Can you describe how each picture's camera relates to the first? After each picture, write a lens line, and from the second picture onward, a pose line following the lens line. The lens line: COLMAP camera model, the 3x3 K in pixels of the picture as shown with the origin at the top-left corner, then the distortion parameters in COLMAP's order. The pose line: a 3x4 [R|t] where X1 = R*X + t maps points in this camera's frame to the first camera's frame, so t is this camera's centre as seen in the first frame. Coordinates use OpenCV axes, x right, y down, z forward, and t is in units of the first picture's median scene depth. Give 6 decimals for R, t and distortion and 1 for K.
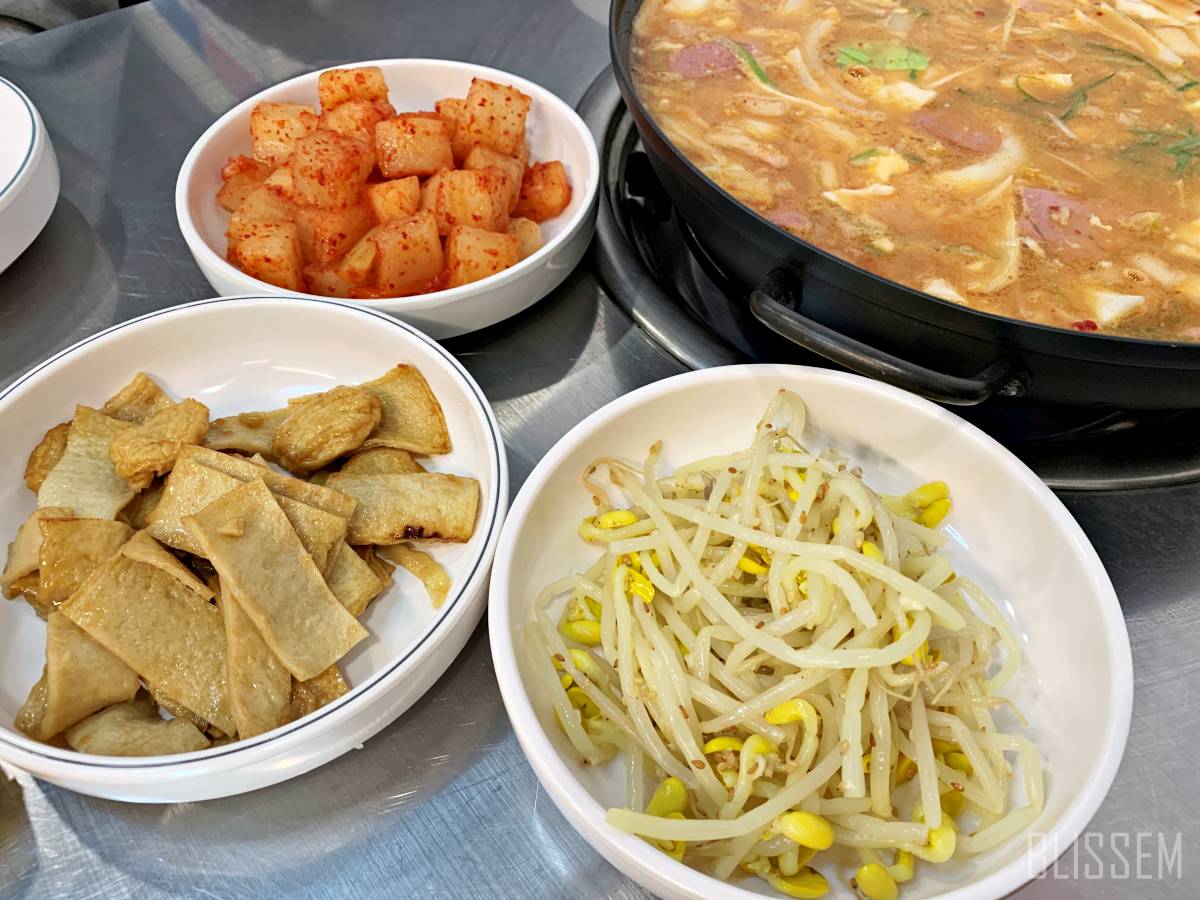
lens RADIAL K [[904.4, 0, 600.3], [0, 904.4, 464.6], [0, 0, 1]] dist [0.070180, -0.132335]
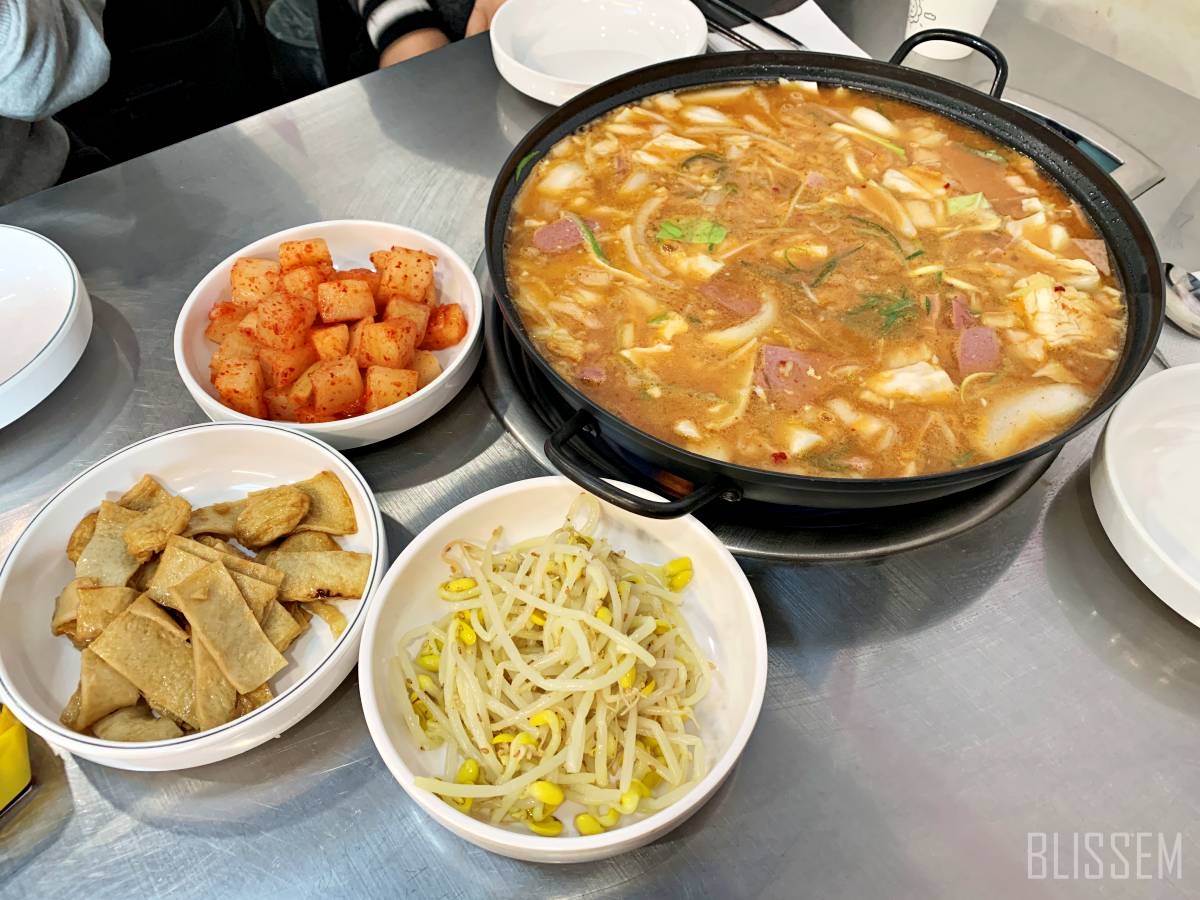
lens RADIAL K [[912.8, 0, 600.0], [0, 912.8, 450.0], [0, 0, 1]] dist [0.079990, -0.139030]
pose [[0.999540, 0.005341, -0.029859, 0.274678], [-0.005450, 0.999979, -0.003590, -0.148553], [0.029839, 0.003751, 0.999548, -0.467366]]
